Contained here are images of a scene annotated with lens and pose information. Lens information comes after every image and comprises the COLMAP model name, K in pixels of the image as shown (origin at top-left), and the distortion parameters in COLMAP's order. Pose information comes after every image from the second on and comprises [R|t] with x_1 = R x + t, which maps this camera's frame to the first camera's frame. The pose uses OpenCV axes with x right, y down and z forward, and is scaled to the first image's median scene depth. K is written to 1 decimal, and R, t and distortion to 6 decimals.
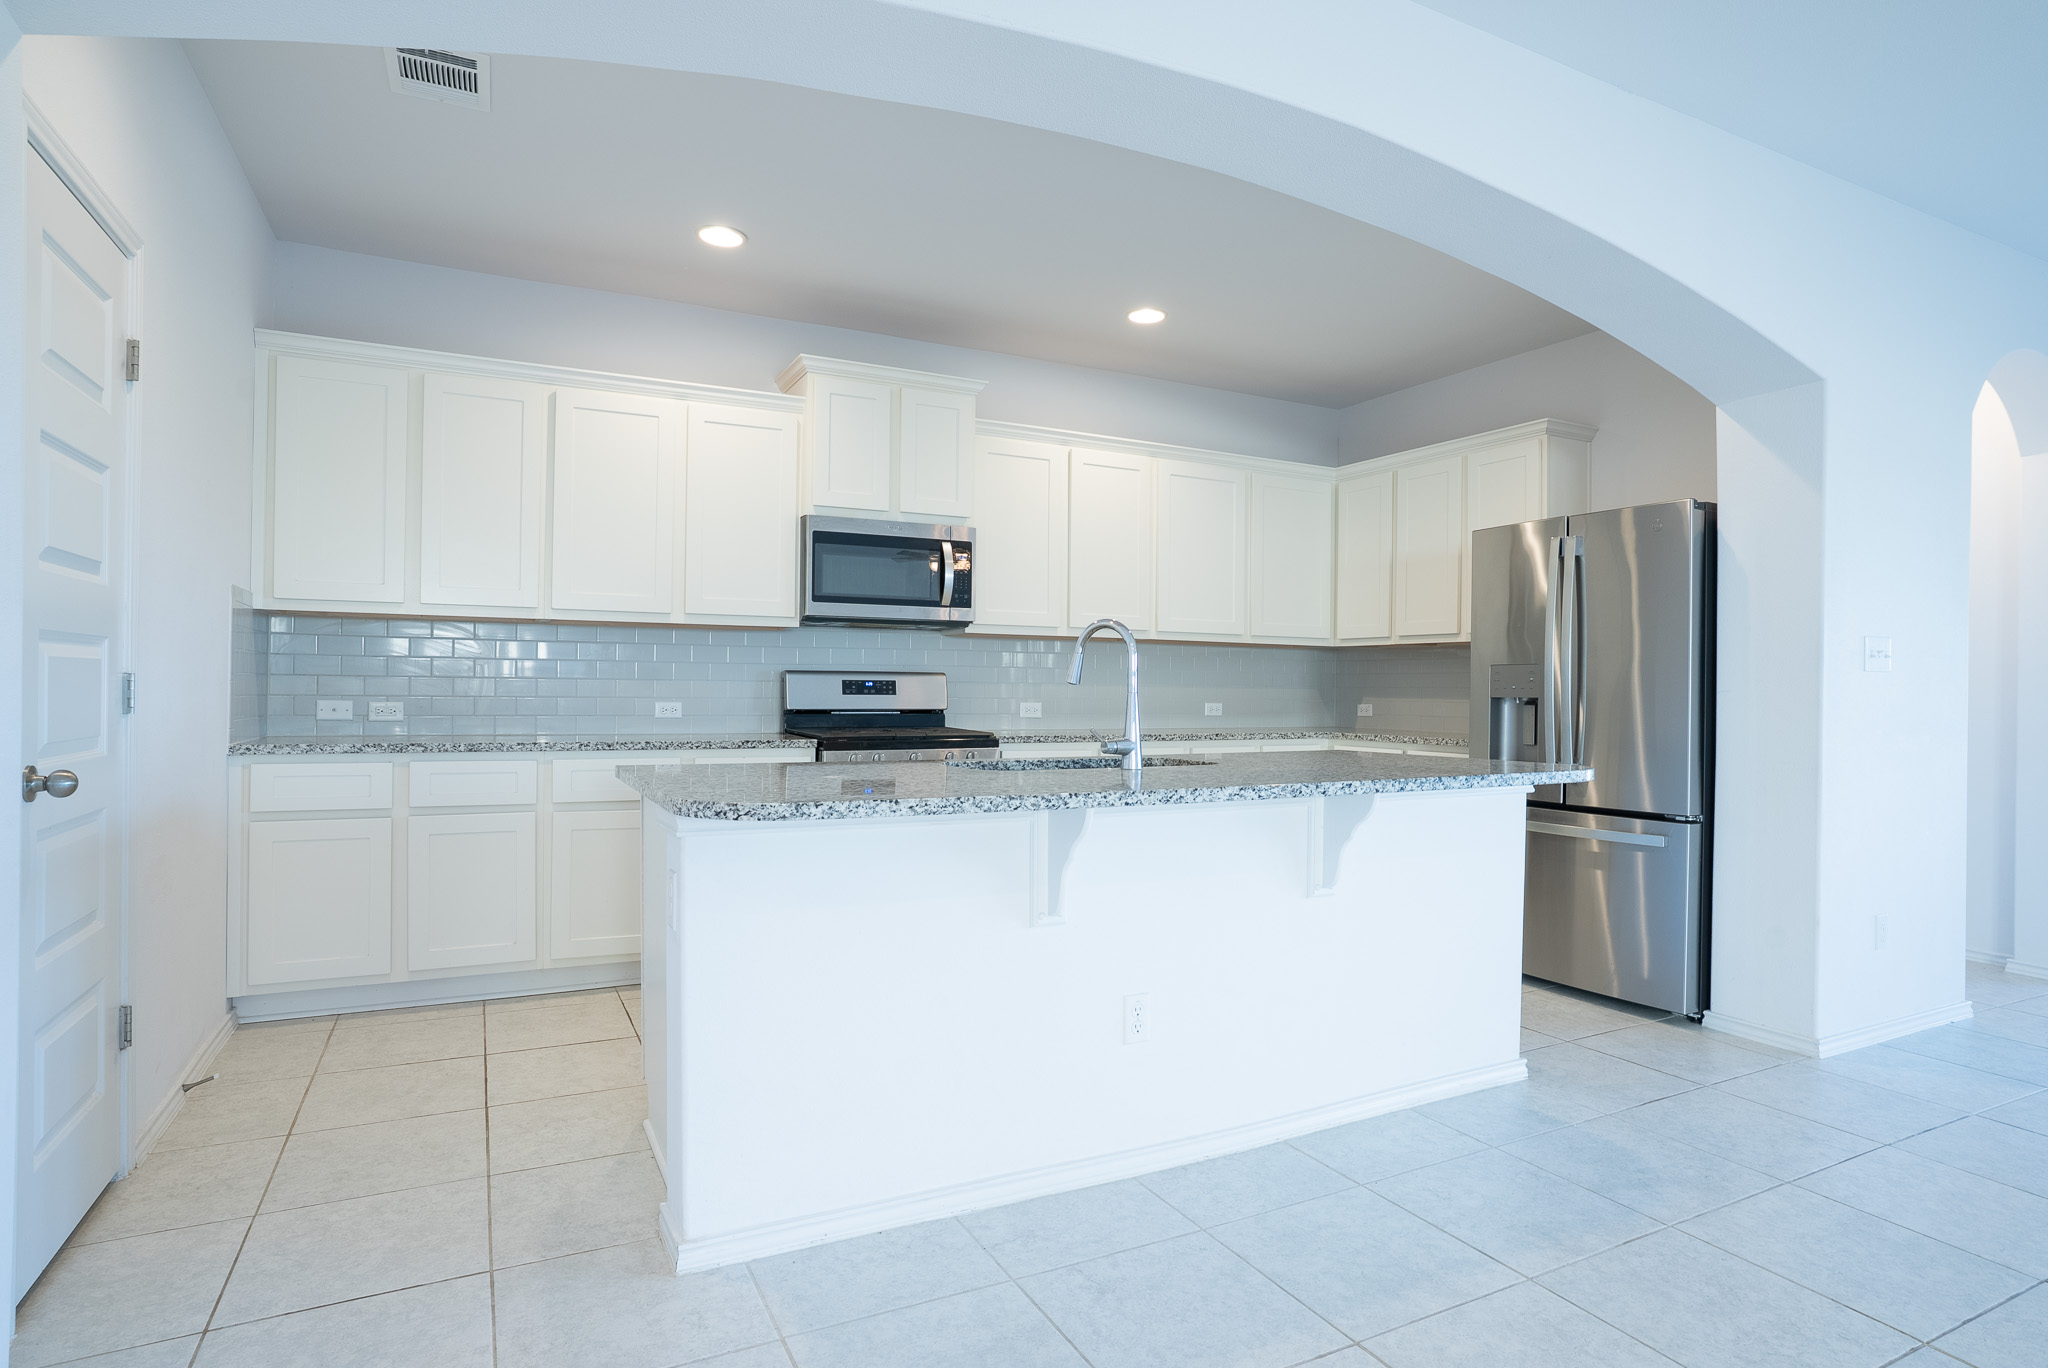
lens RADIAL K [[1087.3, 0, 1020.3], [0, 1087.3, 683.6], [0, 0, 1]] dist [-0.075700, 0.048049]
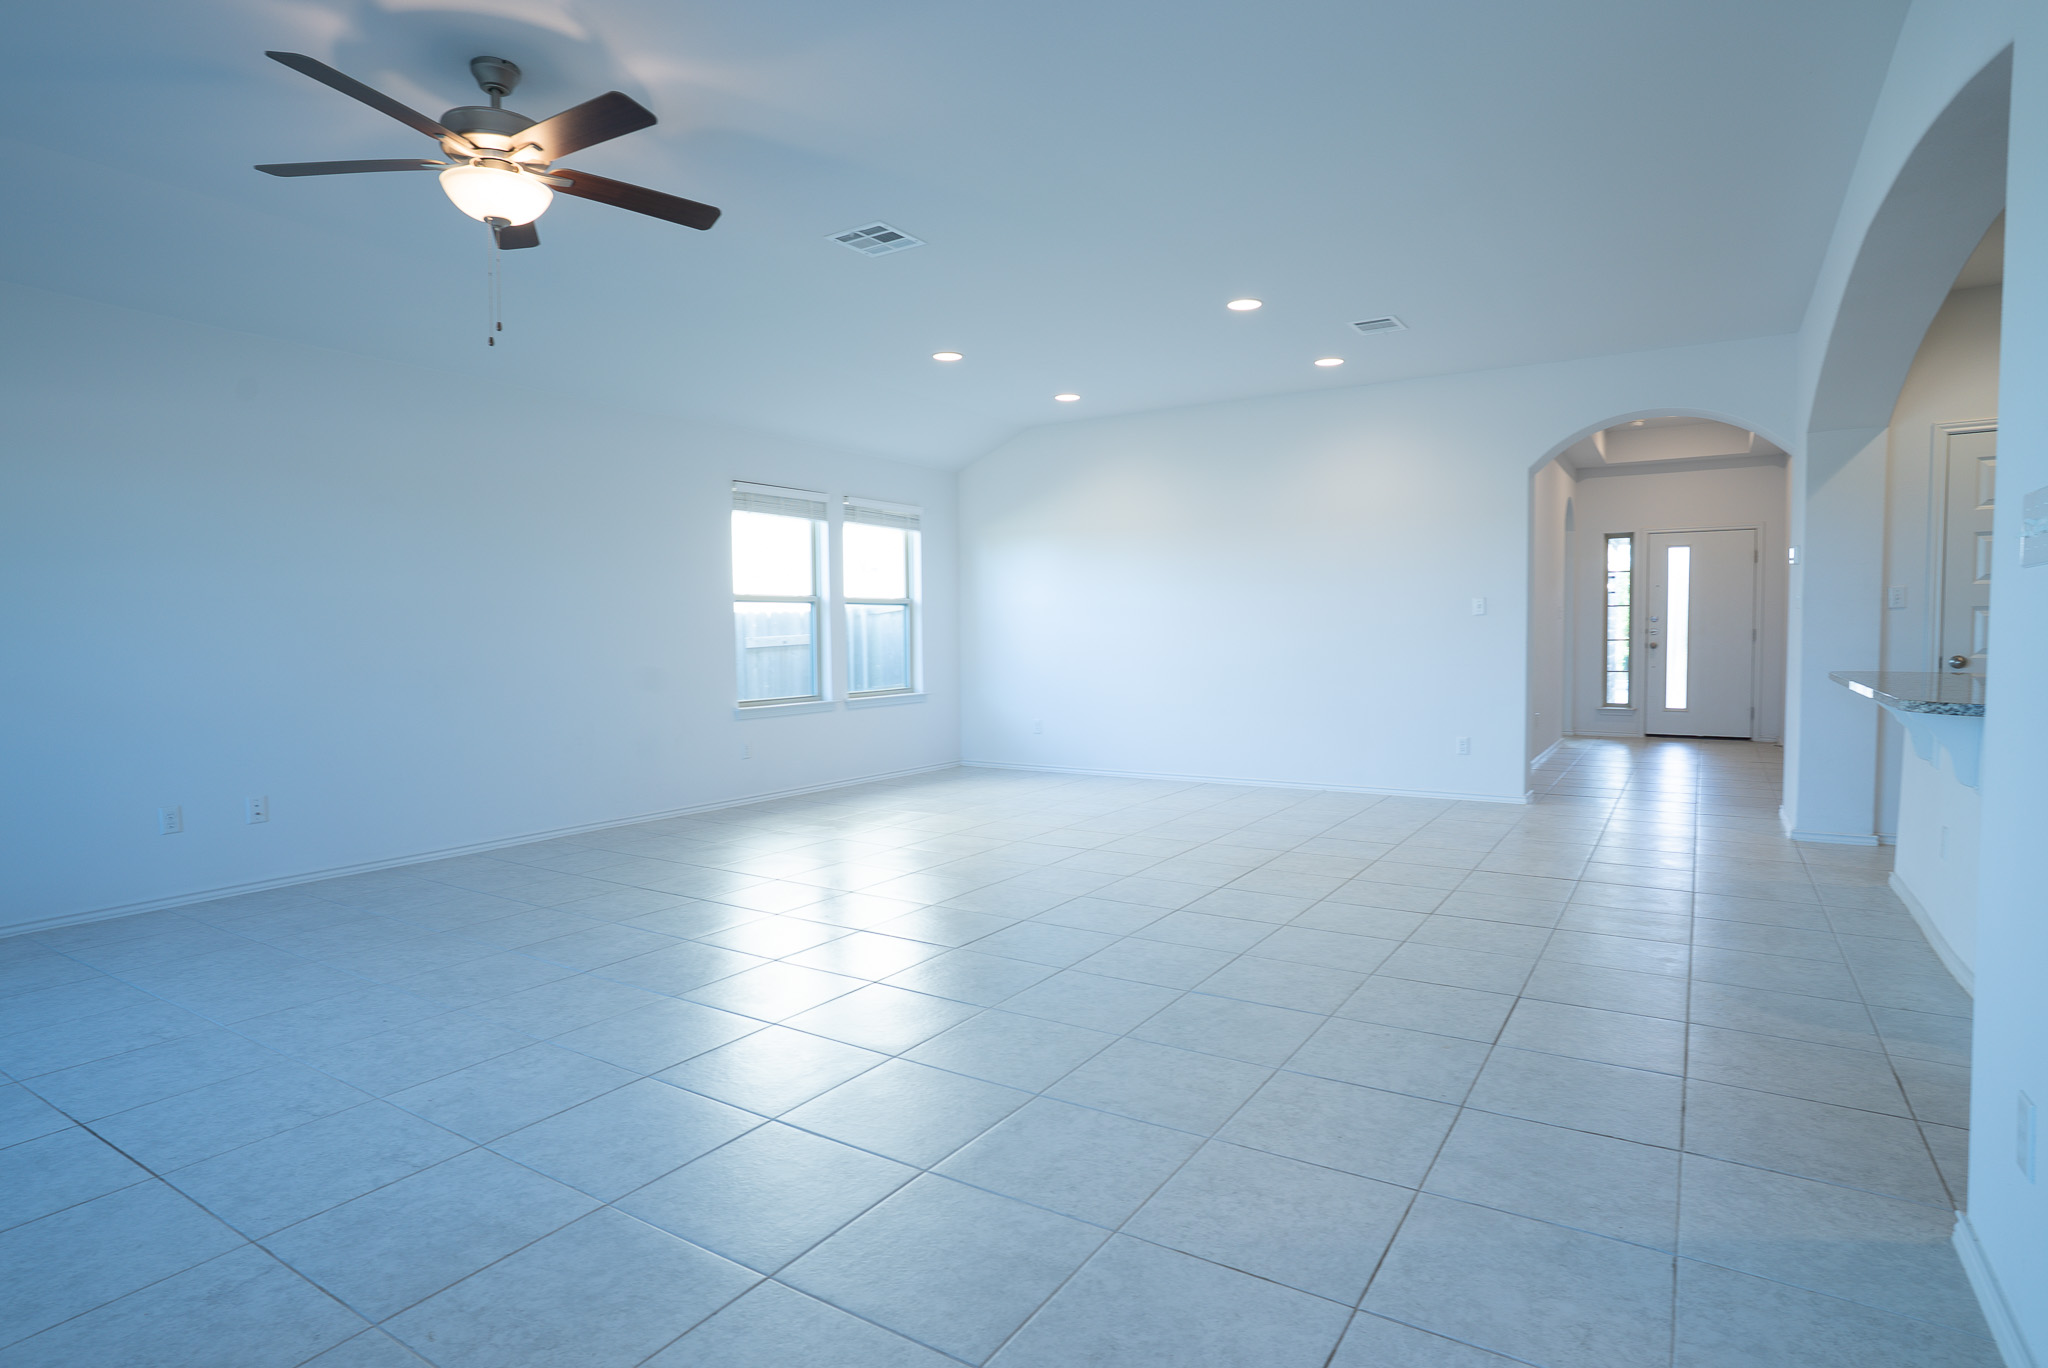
lens RADIAL K [[1087.3, 0, 1020.3], [0, 1087.3, 683.6], [0, 0, 1]] dist [-0.075700, 0.048049]
pose [[-0.864159, 0.019159, -0.502855, 1.097183], [0.000235, 0.999290, 0.037669, 0.018676], [0.503219, 0.032433, -0.863550, 0.907490]]
